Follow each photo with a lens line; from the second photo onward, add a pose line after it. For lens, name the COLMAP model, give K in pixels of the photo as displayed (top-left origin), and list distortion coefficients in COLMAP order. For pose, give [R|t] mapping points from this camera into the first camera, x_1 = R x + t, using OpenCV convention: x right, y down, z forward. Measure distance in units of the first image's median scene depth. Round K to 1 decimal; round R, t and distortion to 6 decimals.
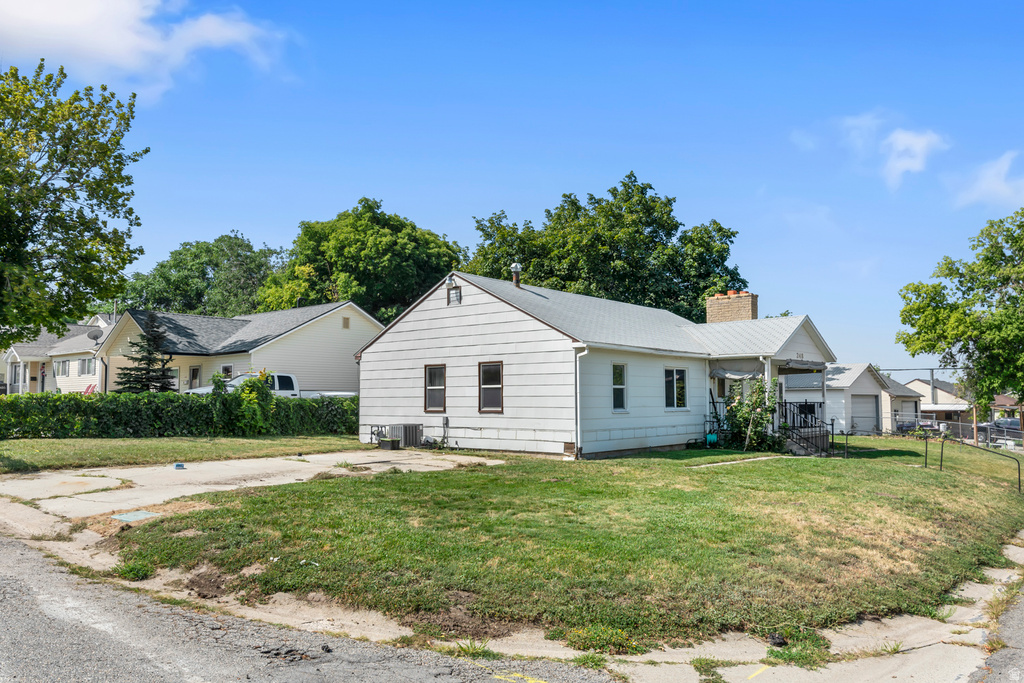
lens RADIAL K [[737.0, 0, 512.0], [0, 737.0, 341.5], [0, 0, 1]] dist [-0.000997, -0.000059]
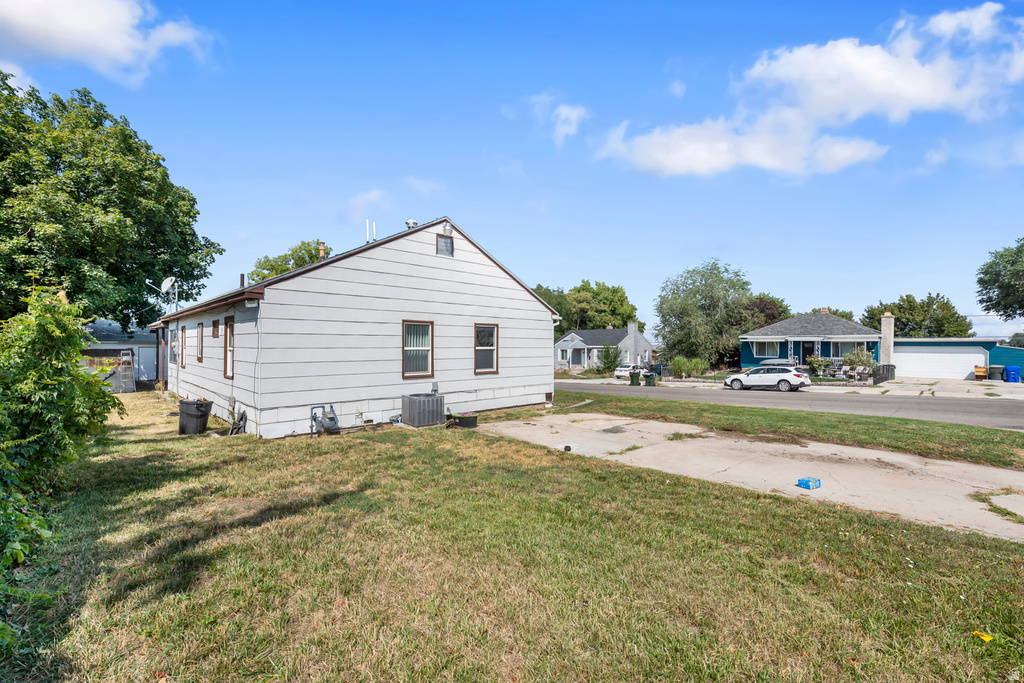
lens RADIAL K [[448.9, 0, 512.0], [0, 448.9, 341.5], [0, 0, 1]] dist [0.000208, 0.000487]
pose [[0.099613, 0.014312, 0.994923, -0.633248], [-0.078987, 0.996855, -0.006432, 0.052772], [-0.991886, -0.077945, 0.100430, 0.895927]]
